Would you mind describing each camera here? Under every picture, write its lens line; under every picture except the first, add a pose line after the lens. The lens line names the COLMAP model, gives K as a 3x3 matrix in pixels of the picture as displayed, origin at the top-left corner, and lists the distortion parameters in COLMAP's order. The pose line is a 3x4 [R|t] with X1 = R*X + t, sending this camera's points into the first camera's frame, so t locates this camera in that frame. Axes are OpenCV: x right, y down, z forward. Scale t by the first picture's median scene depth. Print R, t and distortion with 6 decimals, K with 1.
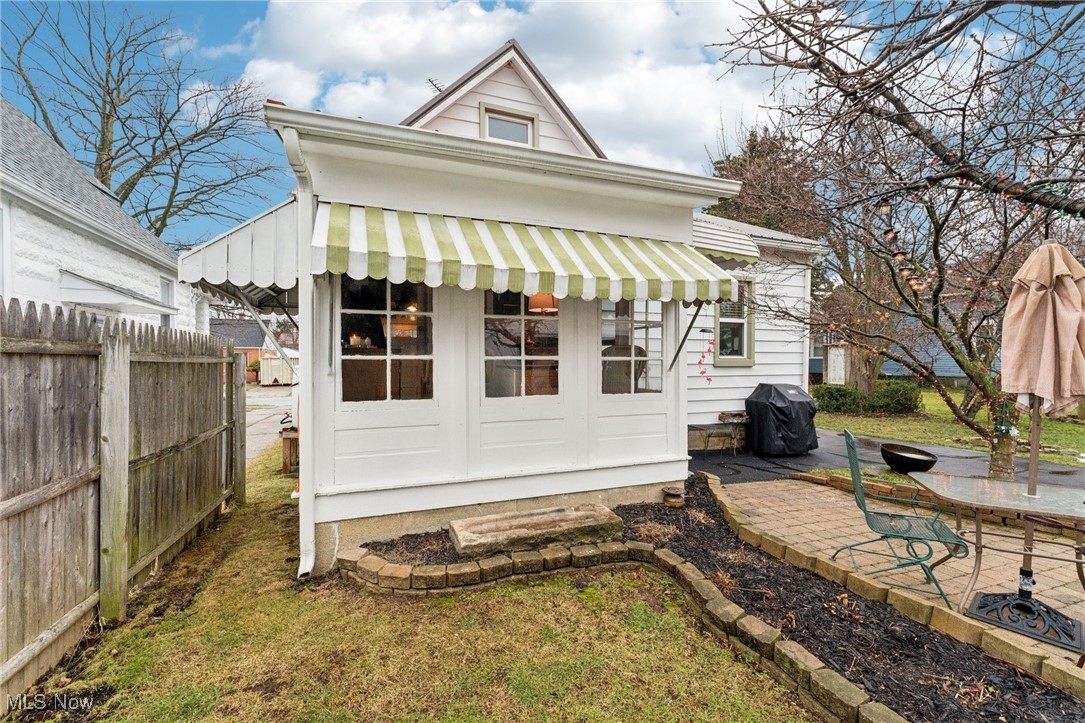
lens RADIAL K [[446.6, 0, 545.8], [0, 446.6, 362.7], [0, 0, 1]] dist [-0.004426, 0.002063]
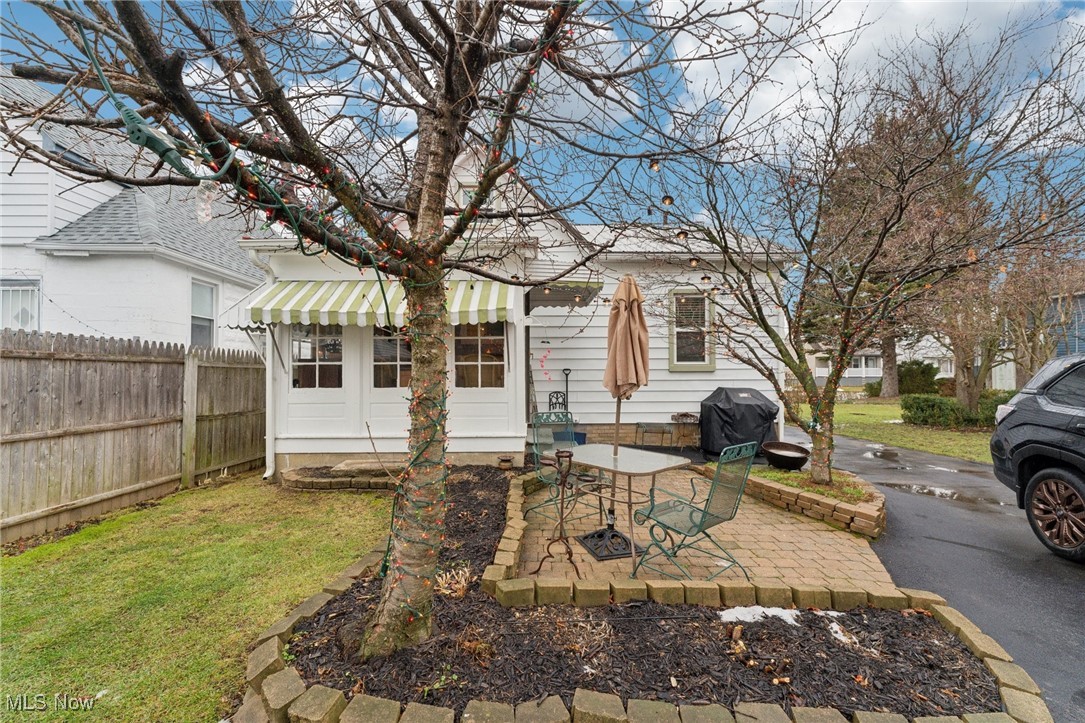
lens RADIAL K [[446.6, 0, 547.0], [0, 446.6, 362.8], [0, 0, 1]] dist [-0.004426, 0.002063]
pose [[0.938355, -0.009536, -0.345542, 1.090140], [0.002148, 0.999761, -0.021756, 0.025963], [0.345667, 0.019672, 0.938151, -0.323533]]
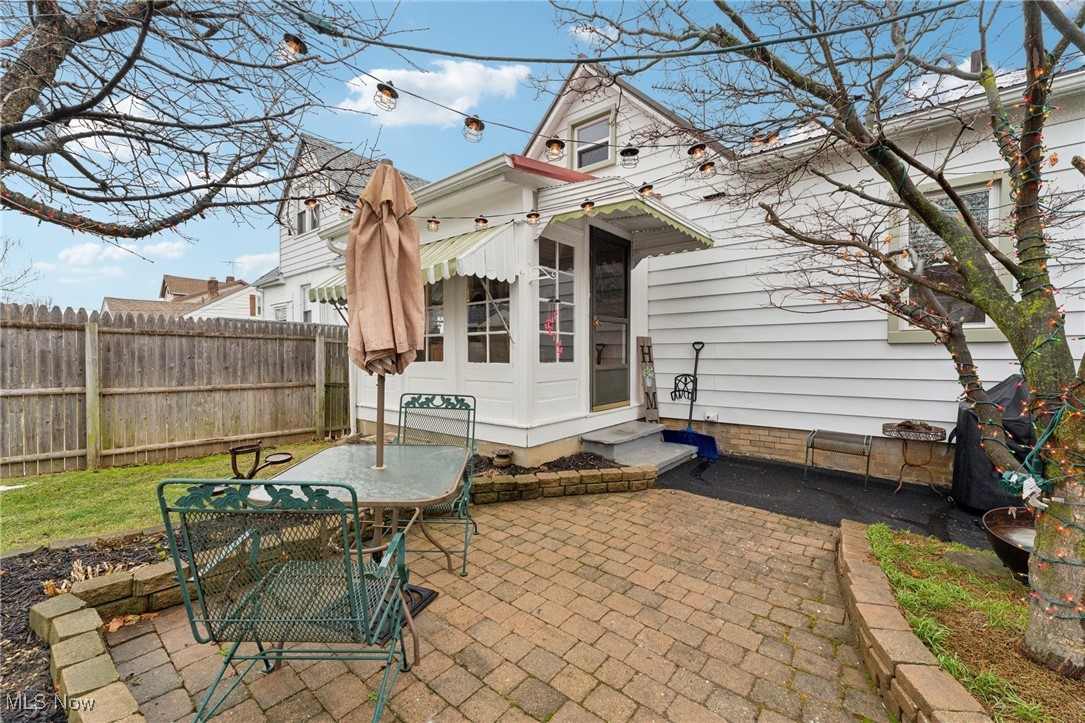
lens RADIAL K [[446.6, 0, 534.8], [0, 446.6, 362.9], [0, 0, 1]] dist [-0.004426, 0.002063]
pose [[0.482452, 0.013231, -0.875823, 1.563740], [-0.002087, 0.999900, 0.013956, 0.063876], [0.875920, -0.004905, 0.482432, 0.668026]]
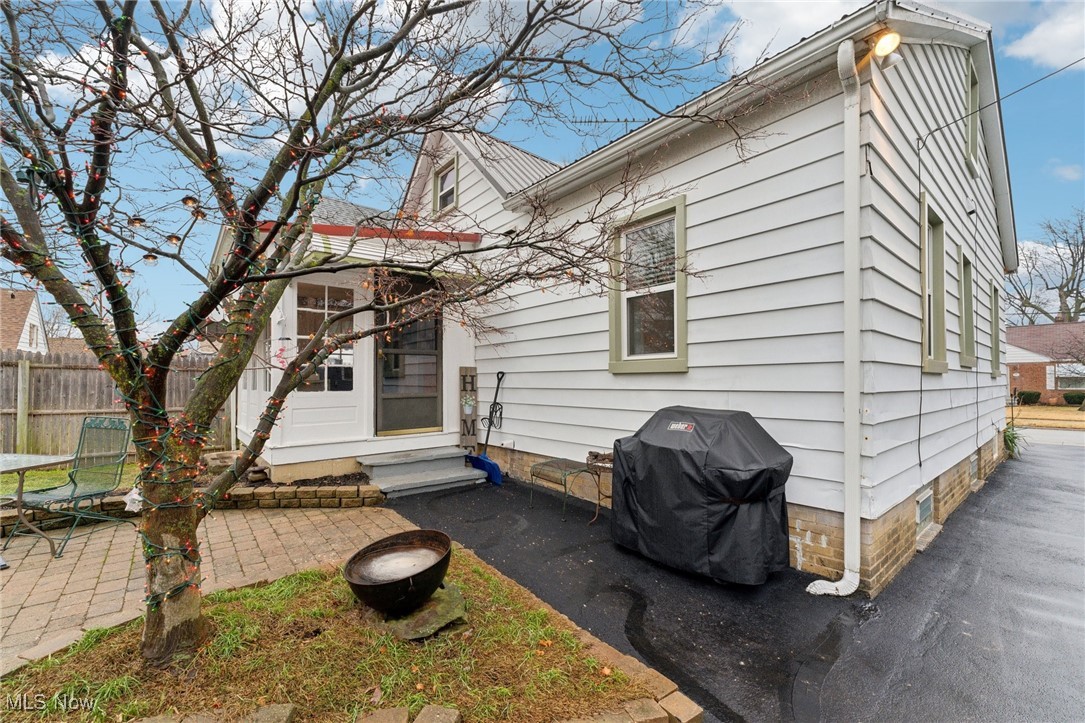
lens RADIAL K [[446.6, 0, 531.9], [0, 446.6, 377.3], [0, 0, 1]] dist [-0.004426, 0.002063]
pose [[0.302303, -0.010314, -0.953156, 2.125801], [-0.000980, 0.999938, -0.011131, 0.047607], [0.953212, 0.004299, 0.302274, 1.662414]]
